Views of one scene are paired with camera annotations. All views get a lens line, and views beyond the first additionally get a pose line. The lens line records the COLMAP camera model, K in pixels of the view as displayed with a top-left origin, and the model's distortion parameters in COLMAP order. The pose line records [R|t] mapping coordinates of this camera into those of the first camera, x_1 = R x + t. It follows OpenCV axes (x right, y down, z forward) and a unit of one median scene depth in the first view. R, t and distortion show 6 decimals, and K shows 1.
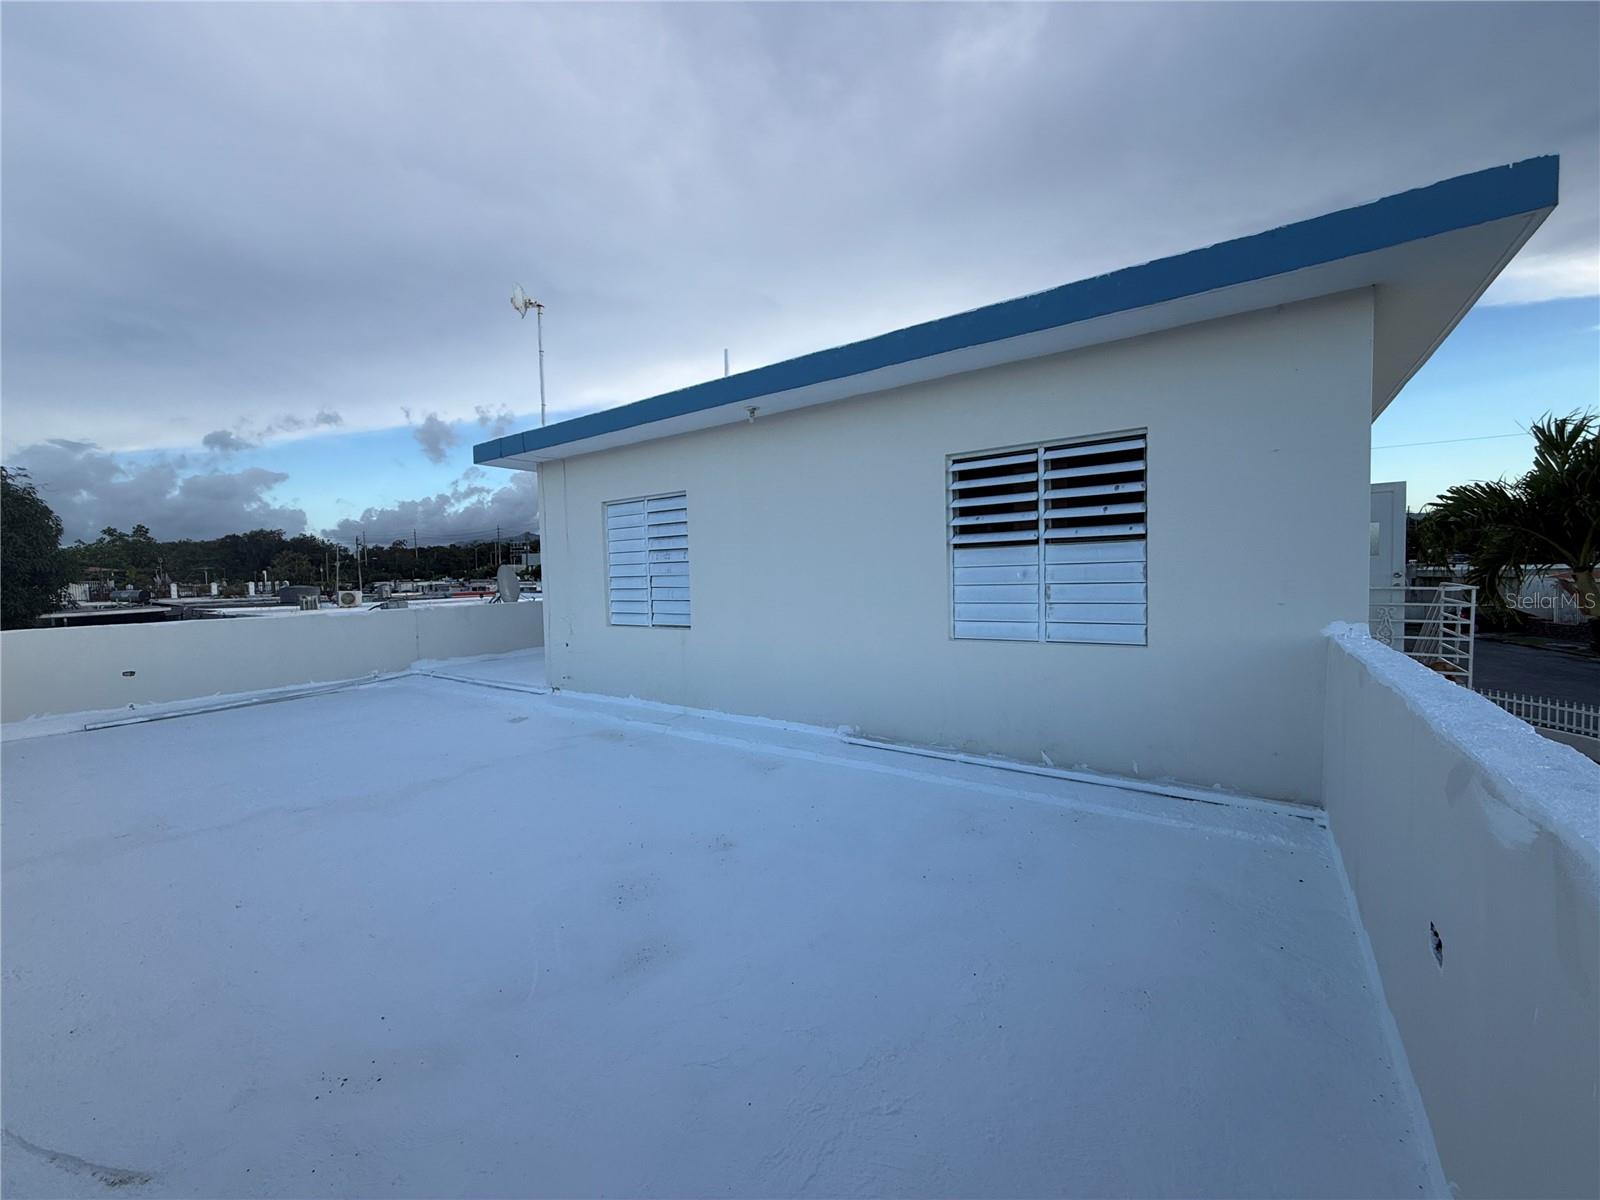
lens RADIAL K [[649.4, 0, 805.8], [0, 649.4, 595.3], [0, 0, 1]] dist [-0.009184, 0.002467]
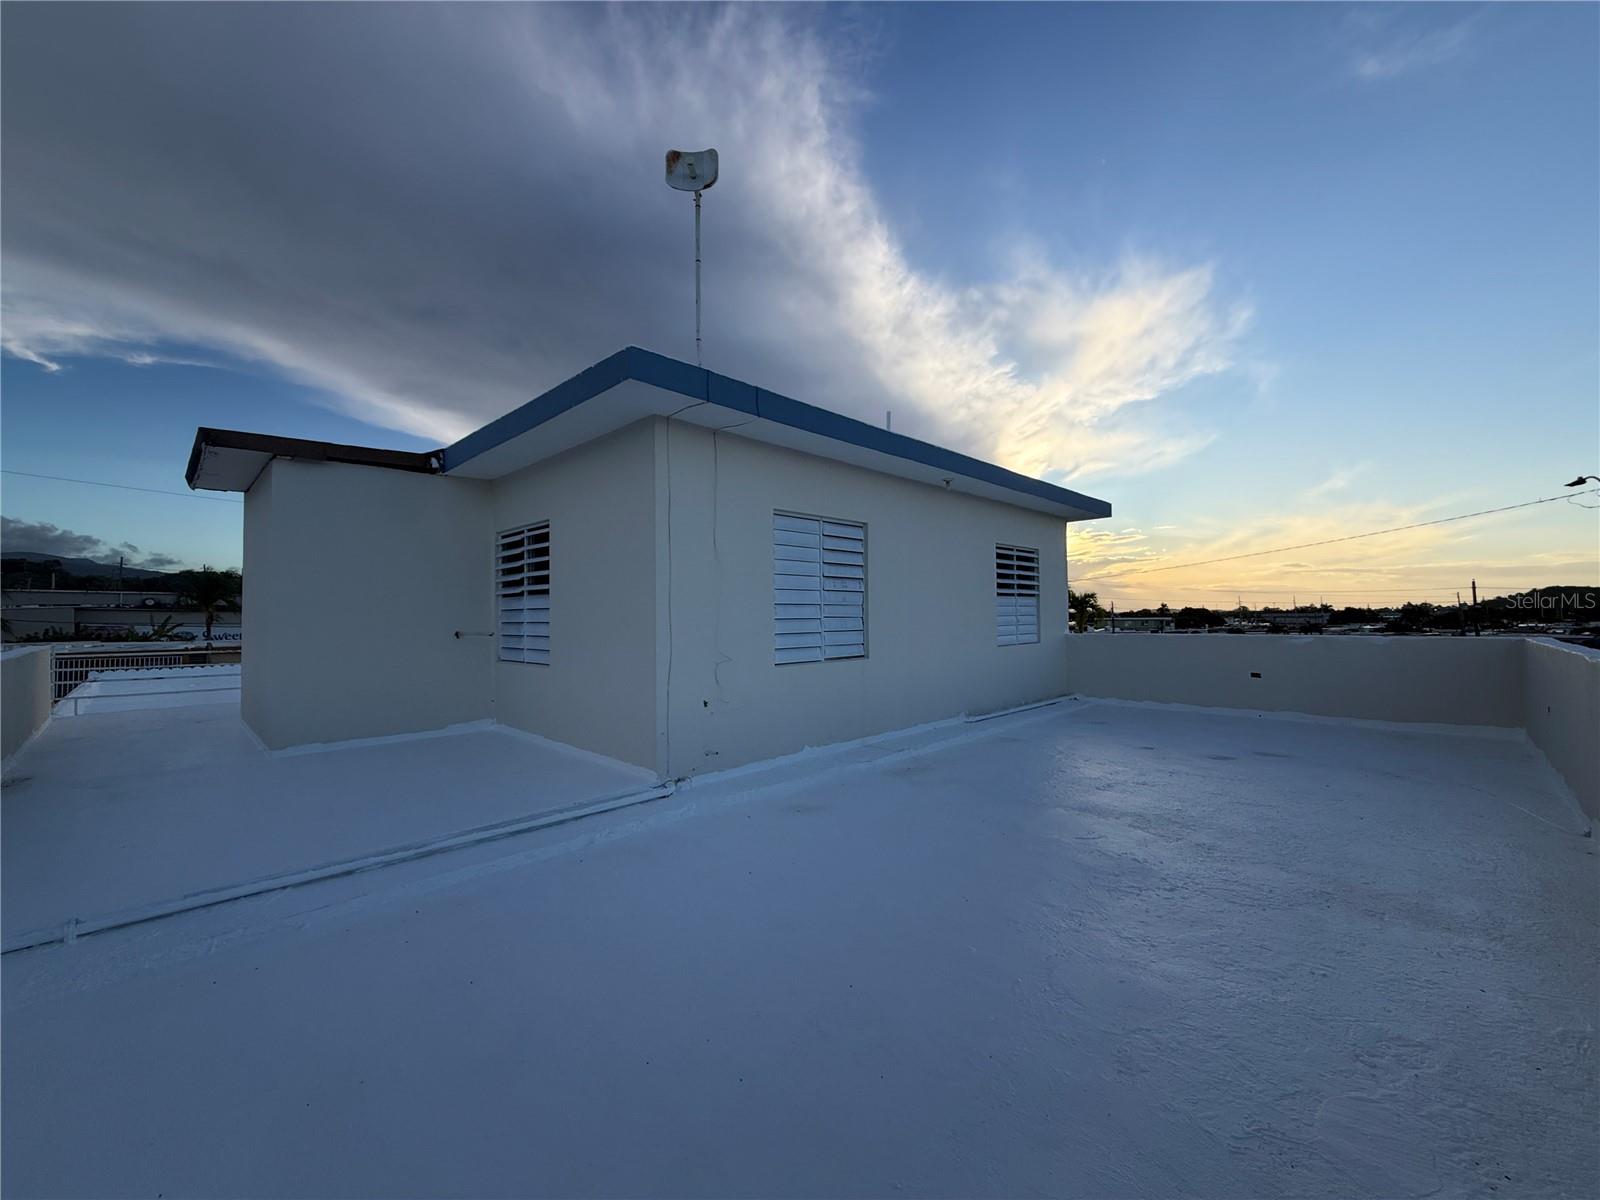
lens RADIAL K [[649.4, 0, 805.6], [0, 649.4, 598.5], [0, 0, 1]] dist [-0.009184, 0.002467]
pose [[0.136635, 0.054922, 0.989098, -1.145601], [0.042768, 0.997204, -0.061280, 0.016339], [-0.989698, 0.050675, 0.133904, 0.911934]]
